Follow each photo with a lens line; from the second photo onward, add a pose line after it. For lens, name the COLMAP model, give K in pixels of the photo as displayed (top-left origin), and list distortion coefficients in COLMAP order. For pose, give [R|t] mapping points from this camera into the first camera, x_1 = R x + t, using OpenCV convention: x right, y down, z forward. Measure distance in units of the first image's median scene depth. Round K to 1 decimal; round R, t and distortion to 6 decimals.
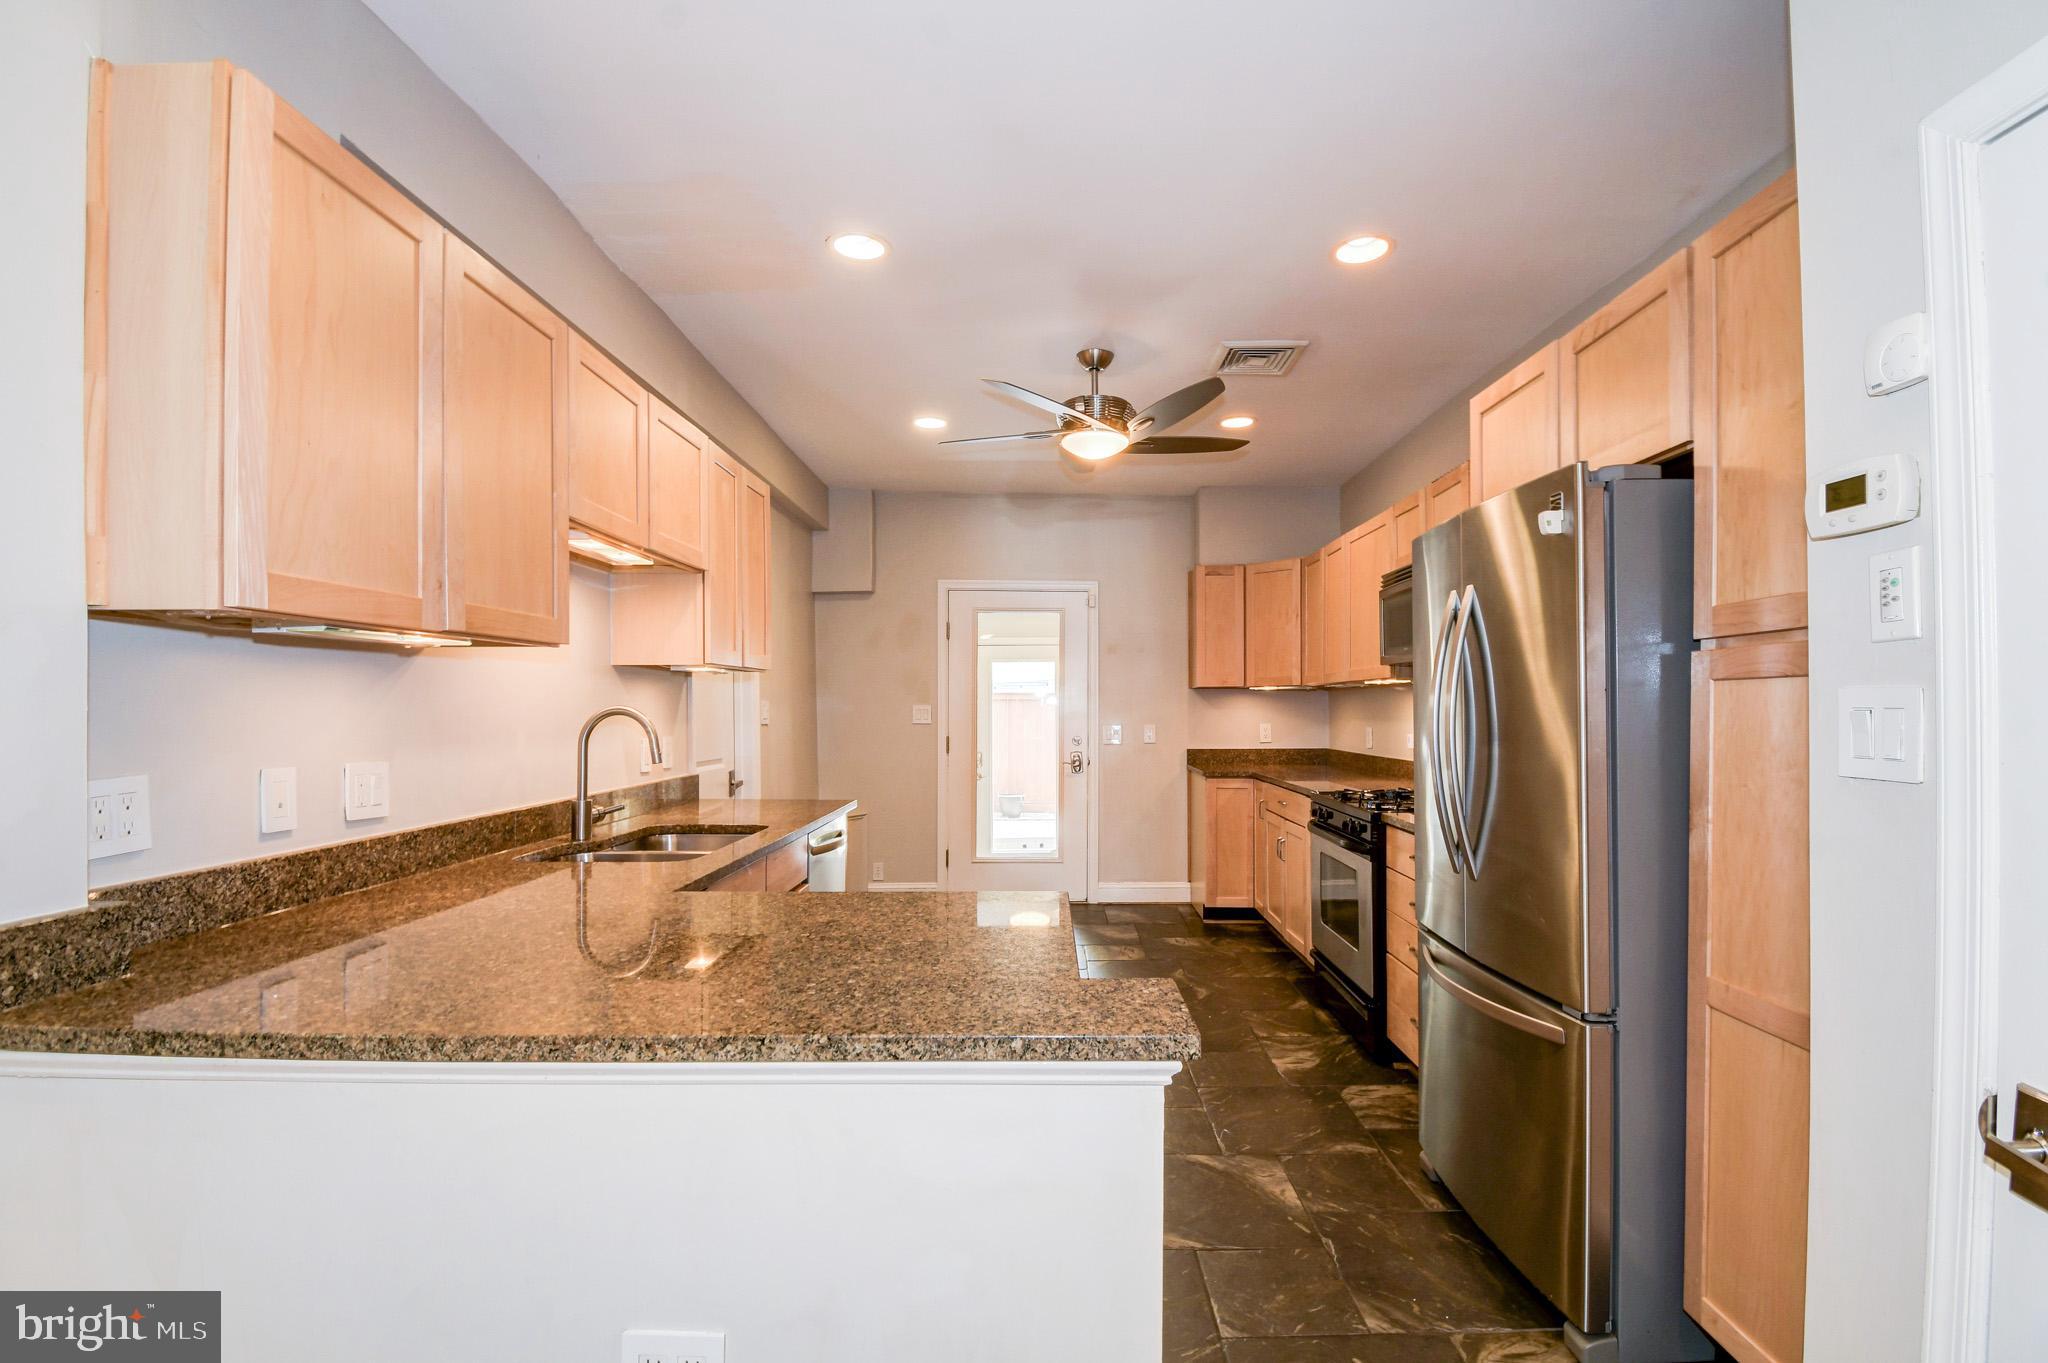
lens RADIAL K [[911.7, 0, 1058.4], [0, 911.7, 719.8], [0, 0, 1]] dist [0.000011, -0.000179]
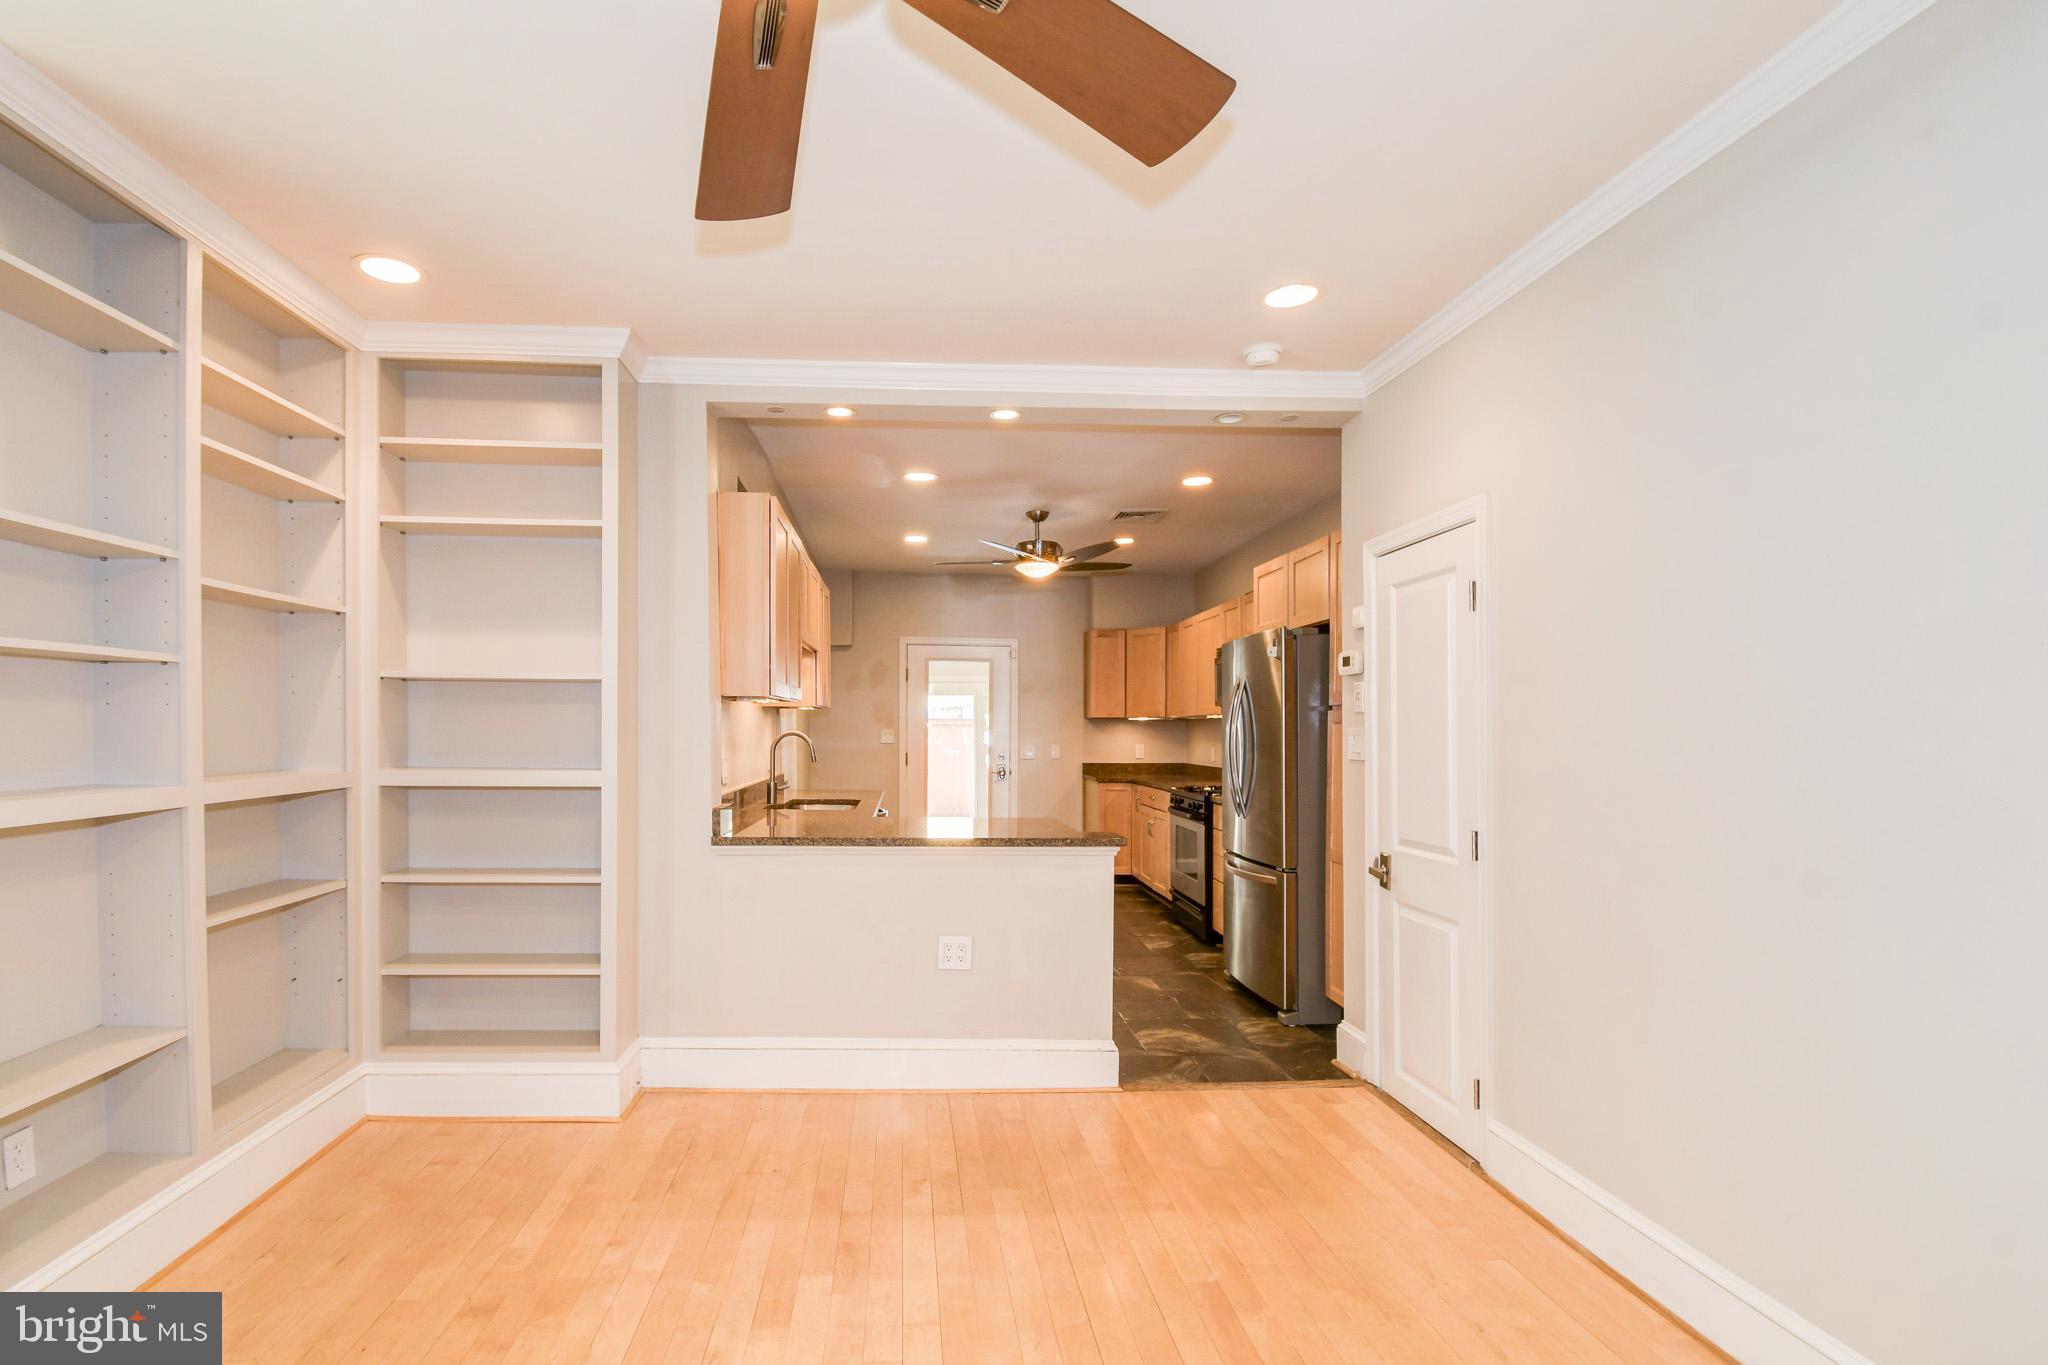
lens RADIAL K [[949.5, 0, 948.2], [0, 949.5, 745.1], [0, 0, 1]] dist [0.000455, -0.000477]
pose [[0.999553, 0.004877, 0.029488, -0.146515], [-0.004945, 0.999985, 0.002217, 0.004607], [-0.029477, -0.002362, 0.999563, -0.594134]]
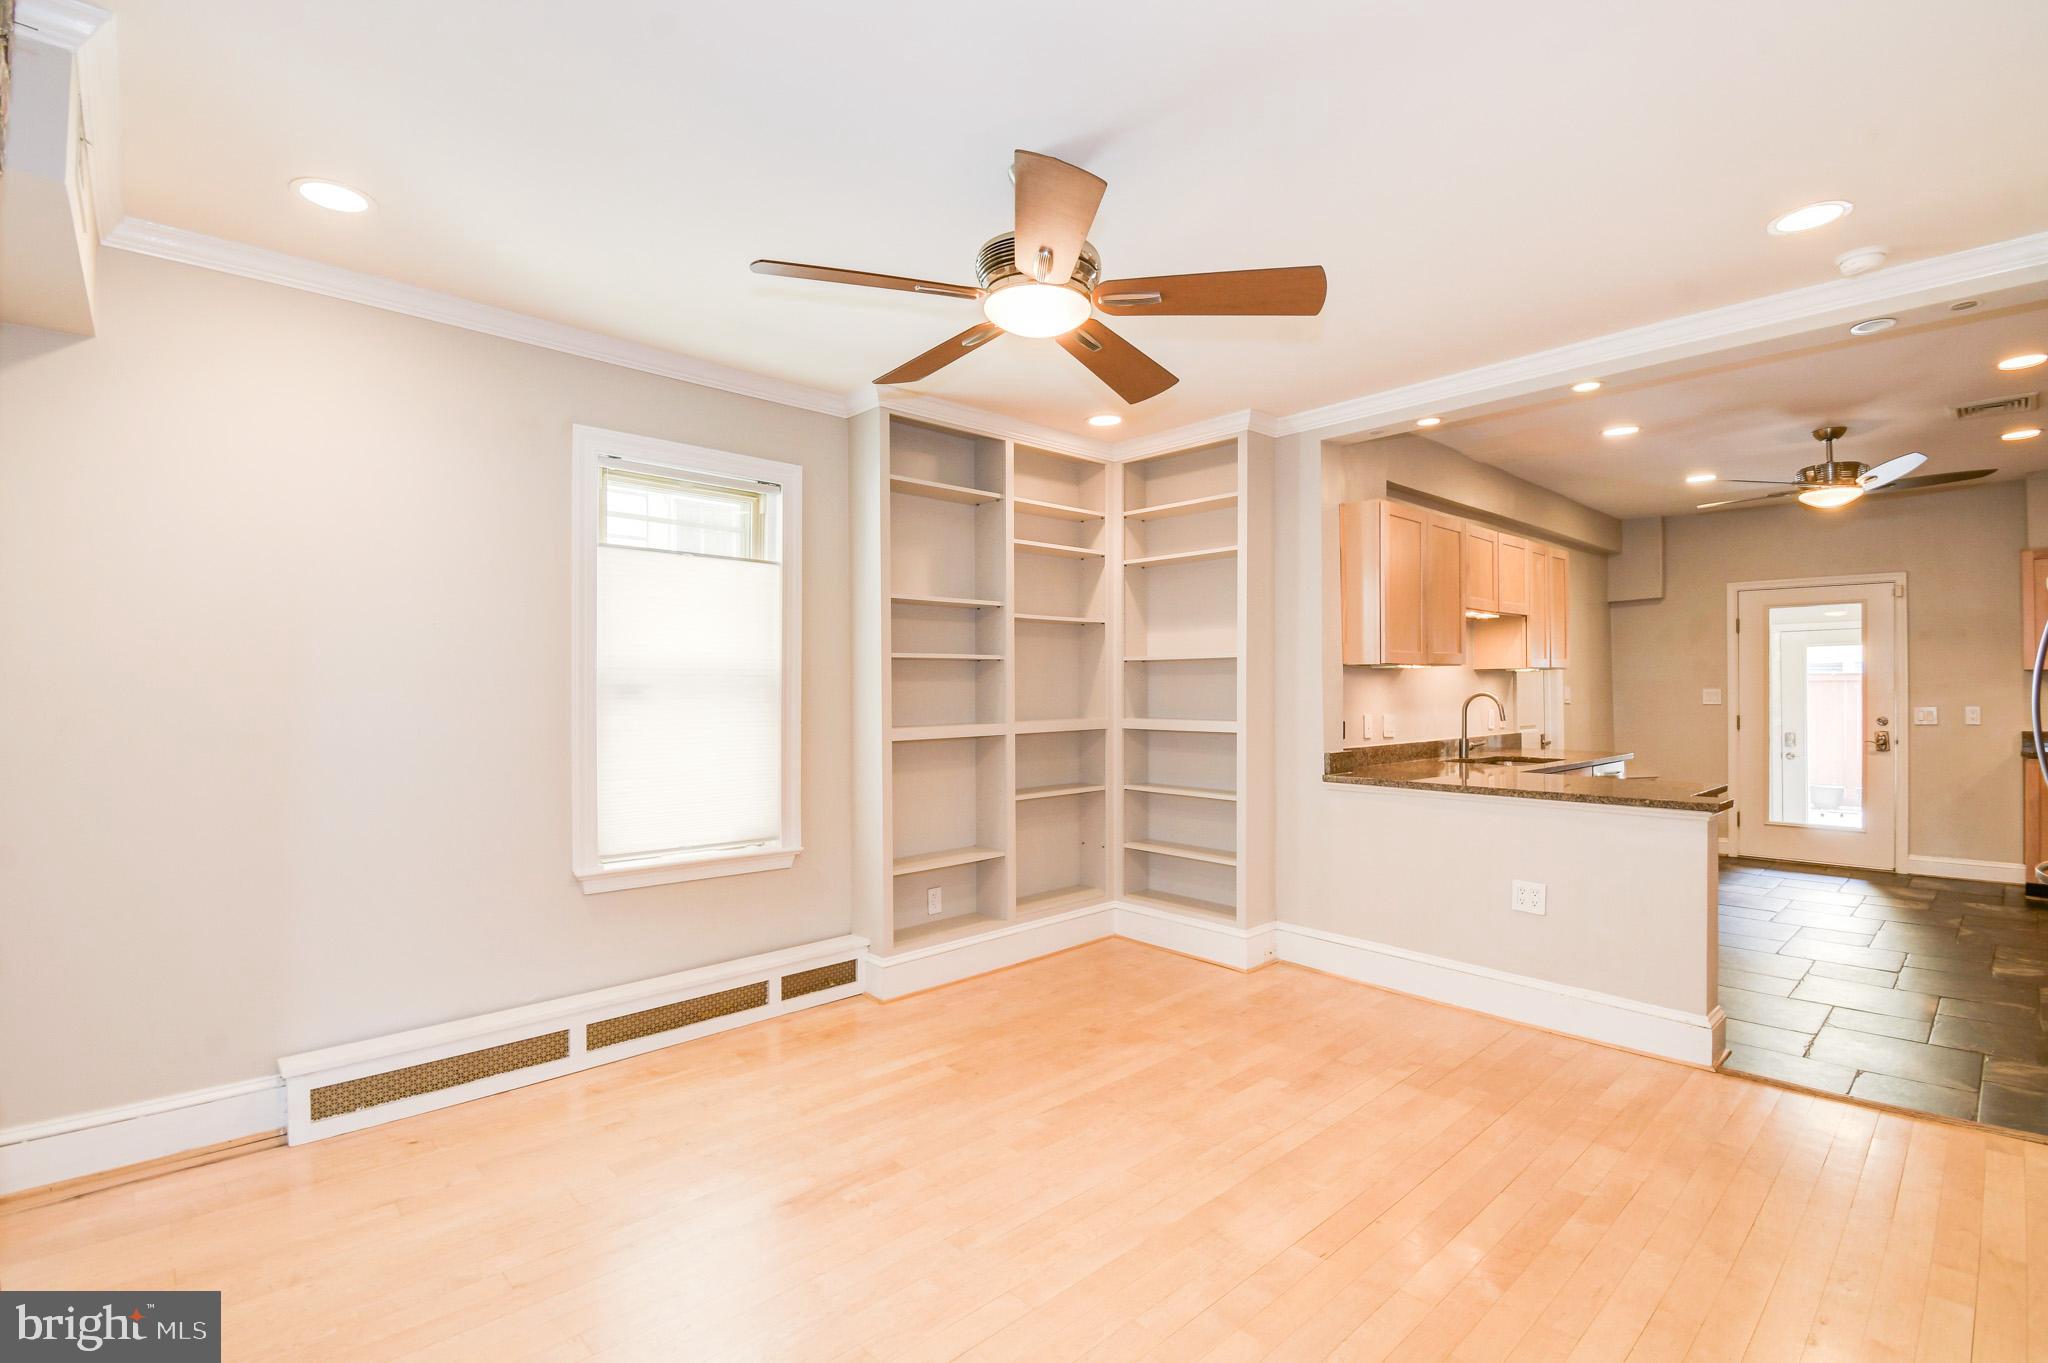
lens RADIAL K [[934.0, 0, 1023.6], [0, 934.0, 684.7], [0, 0, 1]] dist [0.001863, -0.013179]
pose [[0.661311, -0.007824, -0.750071, 0.248271], [-0.005903, 0.999860, -0.015634, 0.004336], [0.750088, 0.014767, 0.661173, -0.712598]]
